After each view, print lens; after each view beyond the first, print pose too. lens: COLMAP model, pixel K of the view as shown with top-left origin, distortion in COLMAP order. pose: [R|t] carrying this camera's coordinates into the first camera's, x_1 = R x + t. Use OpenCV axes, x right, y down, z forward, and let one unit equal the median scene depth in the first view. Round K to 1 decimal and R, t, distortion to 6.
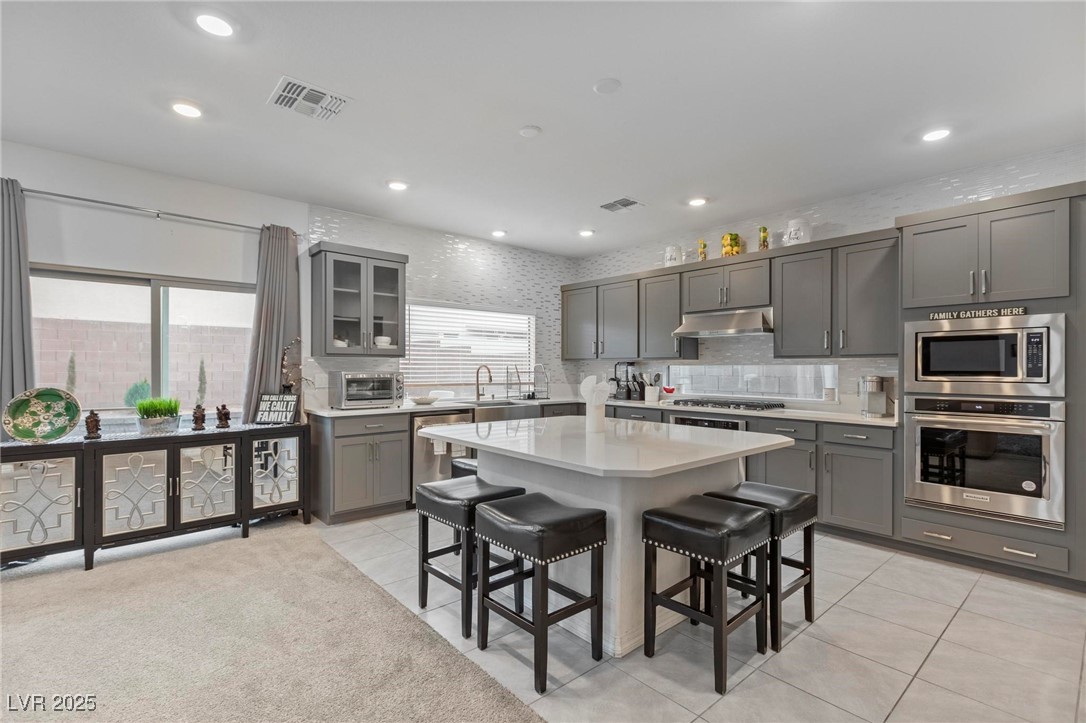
lens RADIAL K [[499.0, 0, 538.2], [0, 499.0, 368.5], [0, 0, 1]] dist [-0.000247, -0.000167]
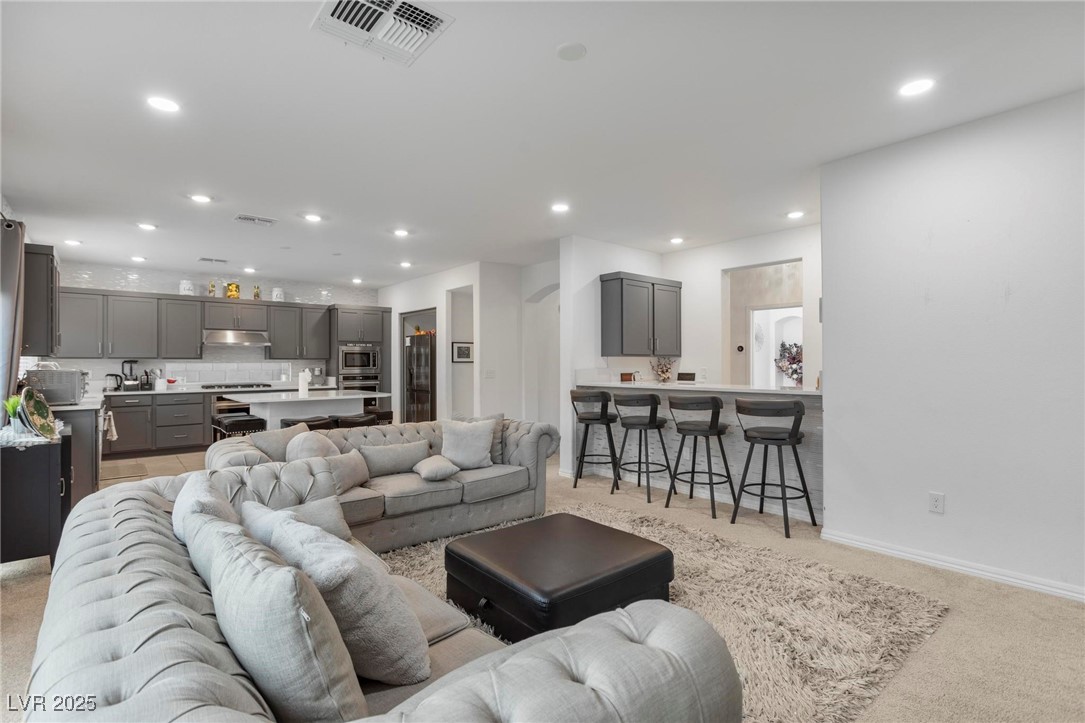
lens RADIAL K [[510.3, 0, 542.5], [0, 510.3, 361.5], [0, 0, 1]] dist [-0.004816, -0.000987]
pose [[-0.011958, -0.001945, 0.999927, -1.770575], [0.005173, 0.999985, 0.002007, -0.014107], [-0.999915, 0.005197, -0.011948, 0.014695]]
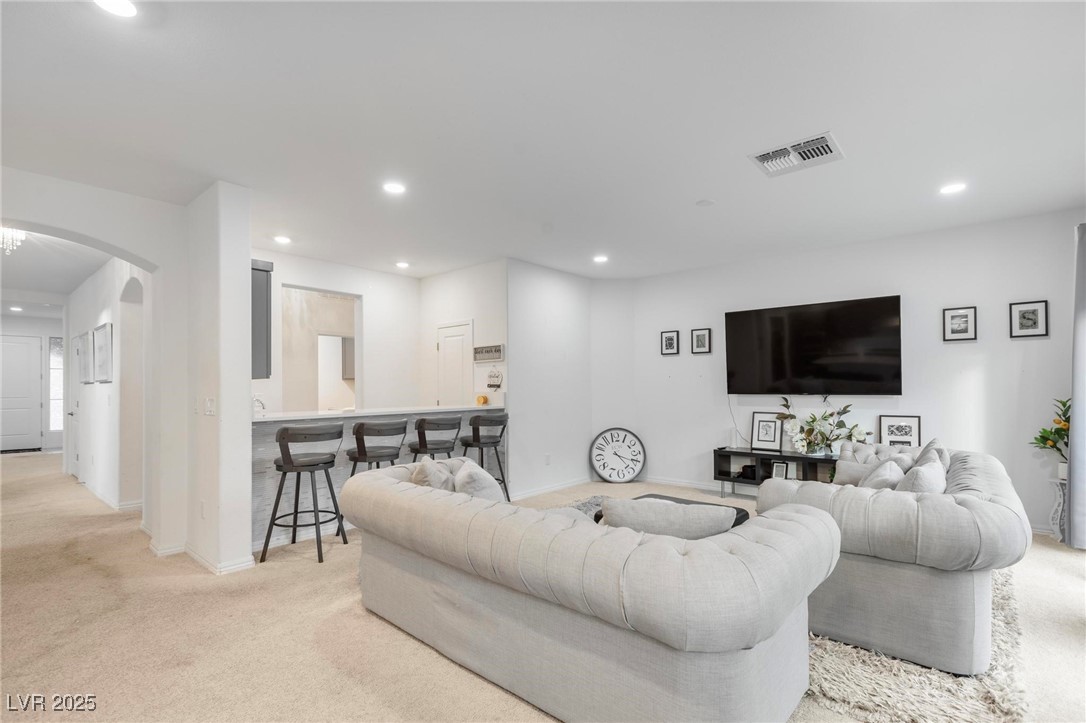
lens RADIAL K [[503.5, 0, 540.5], [0, 503.5, 385.3], [0, 0, 1]] dist [0.001525, 0.000413]
pose [[-0.989385, 0.001992, -0.145306, -0.579357], [0.002332, 0.999995, -0.002173, -0.004564], [0.145301, -0.002488, -0.989384, 0.964853]]
